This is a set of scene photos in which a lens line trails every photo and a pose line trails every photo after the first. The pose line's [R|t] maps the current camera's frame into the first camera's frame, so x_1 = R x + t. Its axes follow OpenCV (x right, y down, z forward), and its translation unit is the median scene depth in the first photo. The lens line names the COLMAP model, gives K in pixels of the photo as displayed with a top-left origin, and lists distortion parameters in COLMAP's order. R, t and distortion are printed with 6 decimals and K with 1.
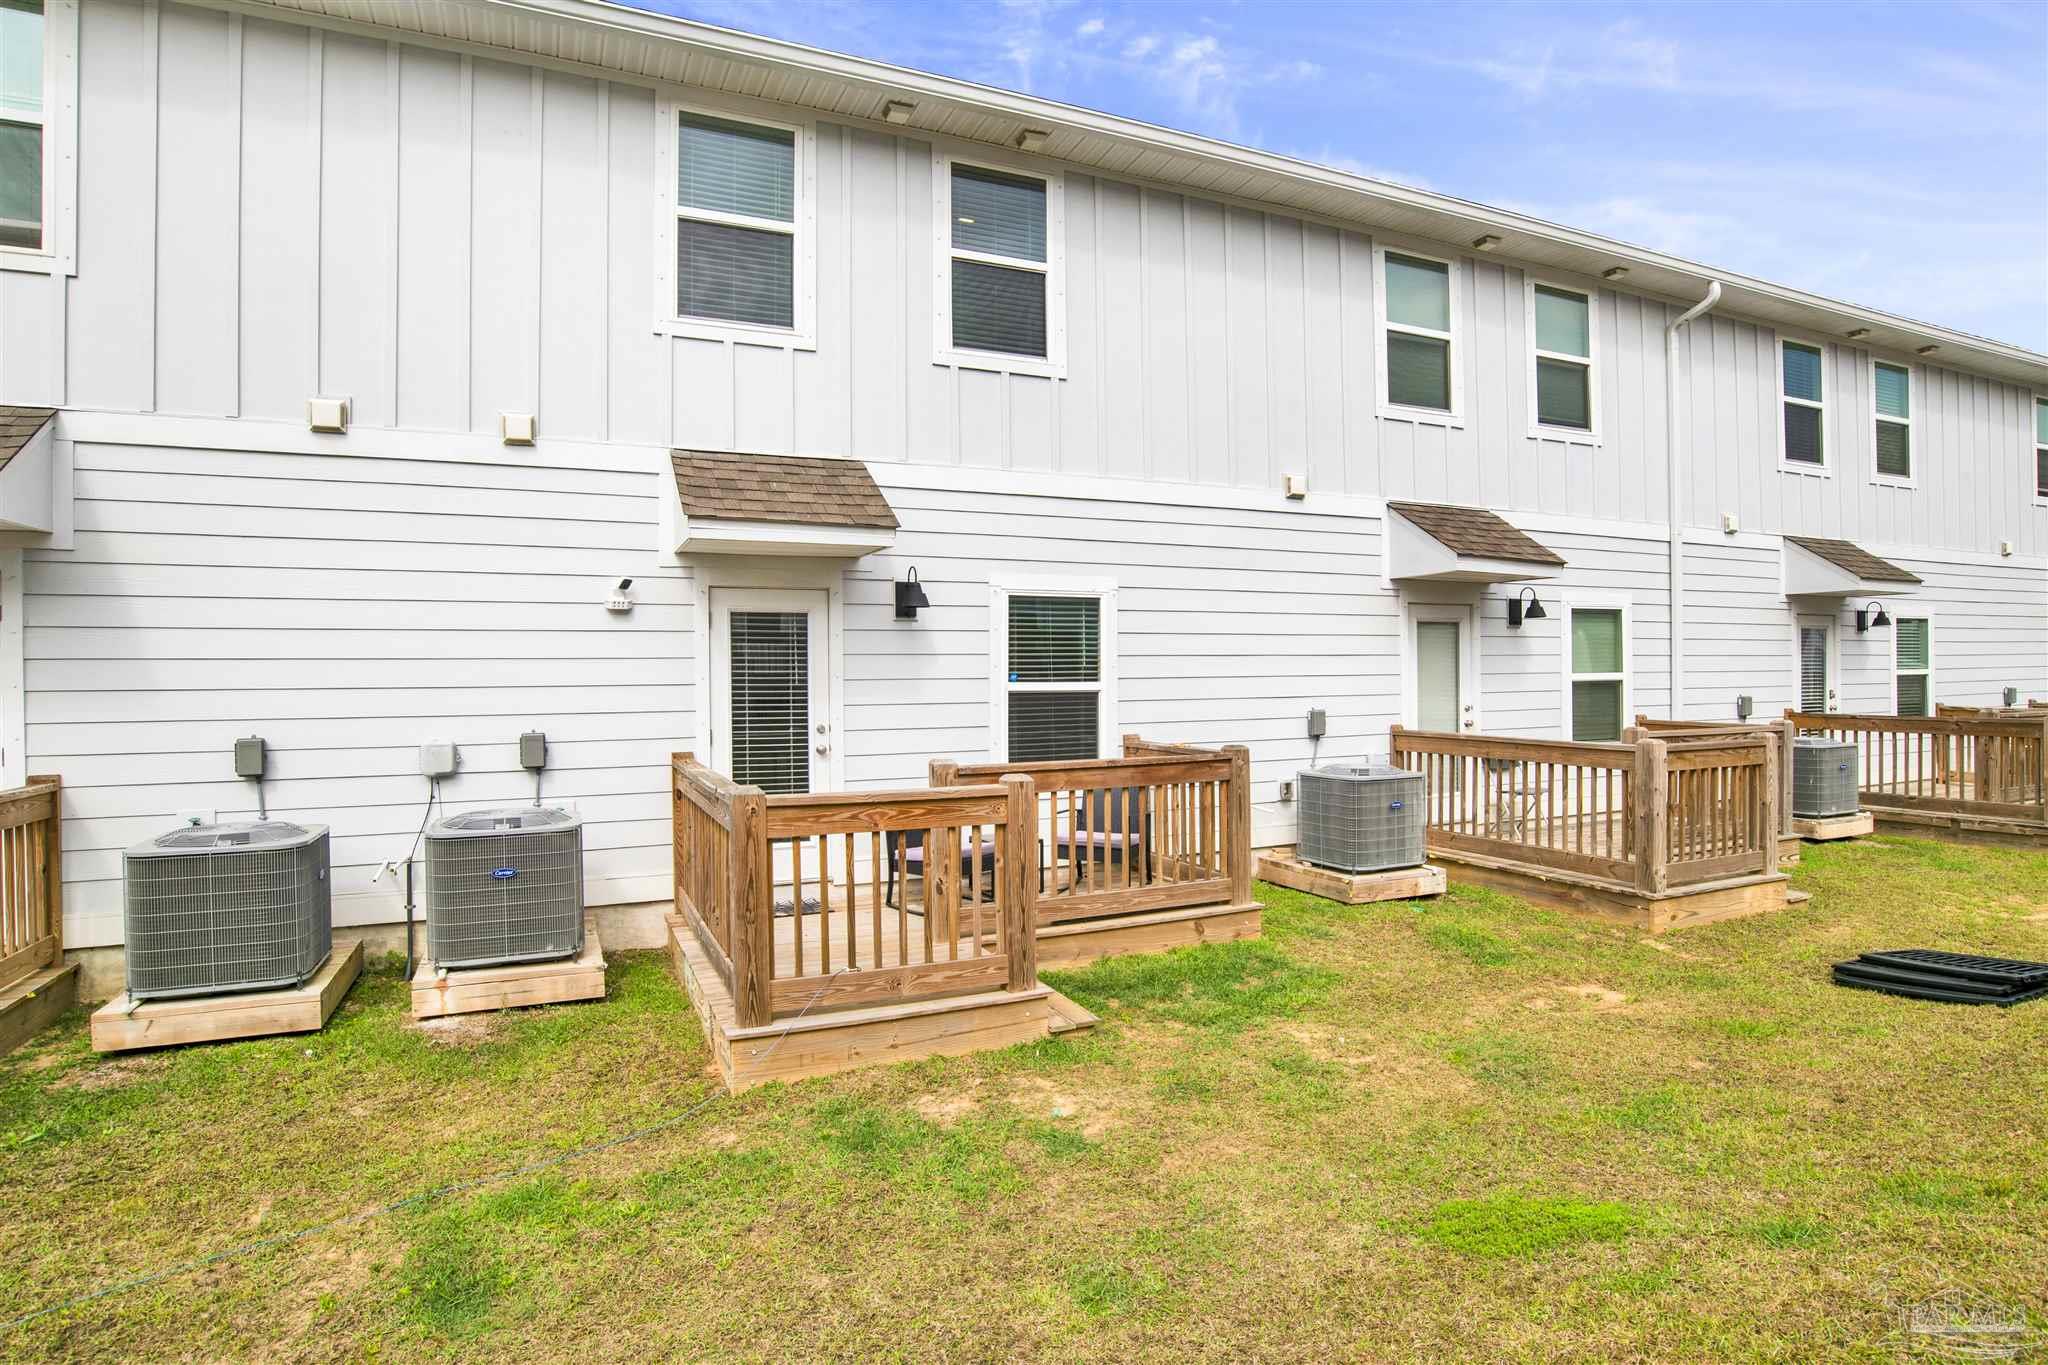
lens RADIAL K [[1092.6, 0, 1032.7], [0, 1092.6, 687.0], [0, 0, 1]] dist [-0.042487, 0.007319]
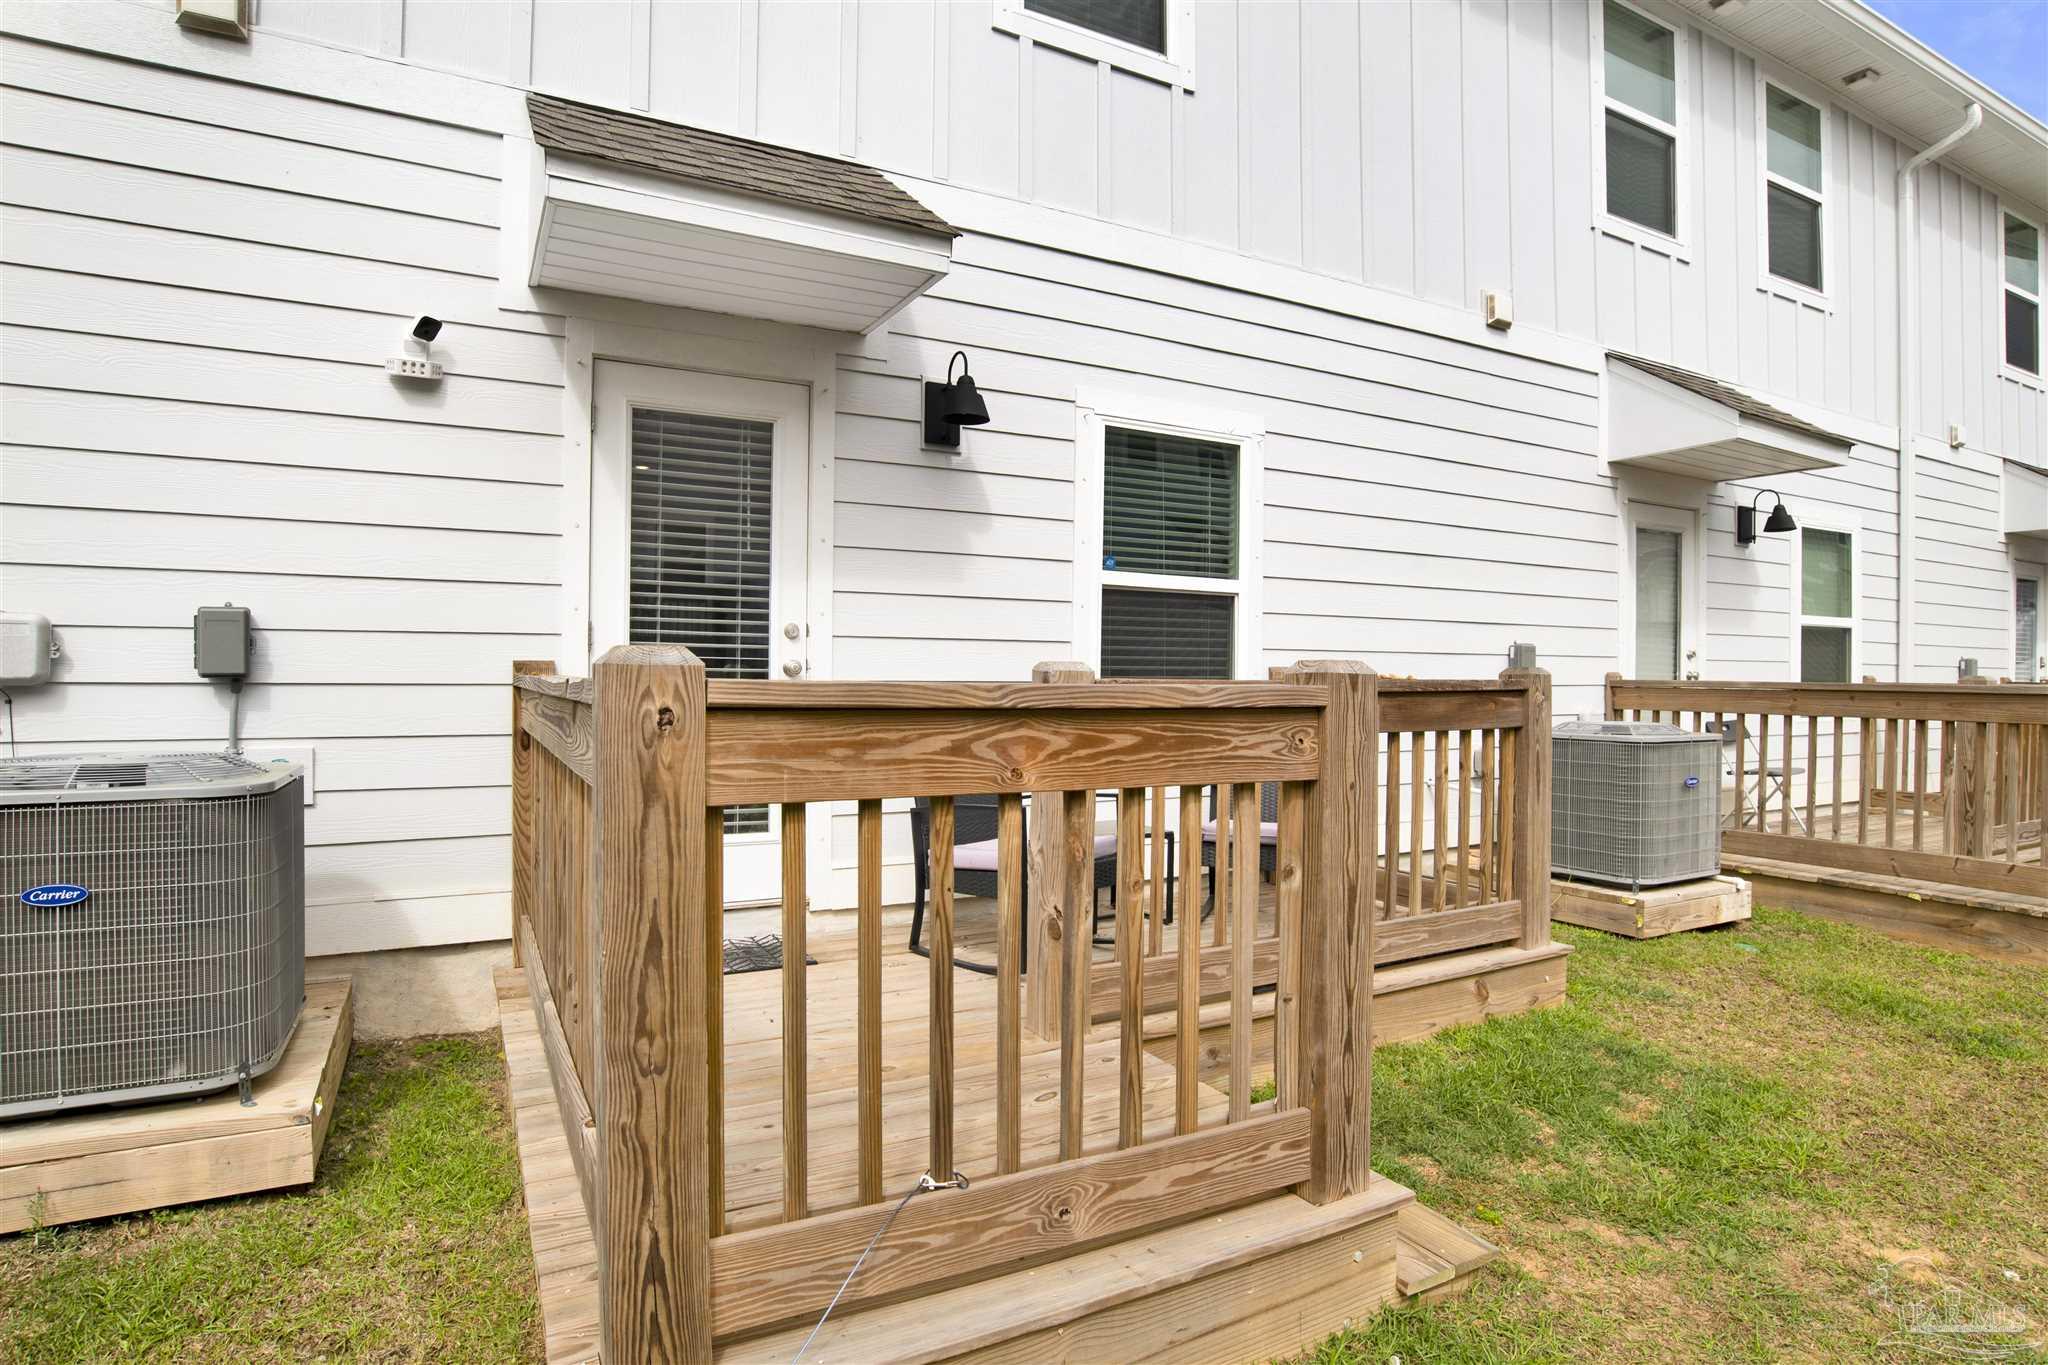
lens RADIAL K [[1092.6, 0, 1017.5], [0, 1092.6, 680.7], [0, 0, 1]] dist [-0.042487, 0.007319]
pose [[0.998232, 0.015420, 0.057400, -0.115026], [-0.015006, 0.999858, -0.007650, 0.069091], [-0.057510, 0.006775, 0.998322, 0.451413]]
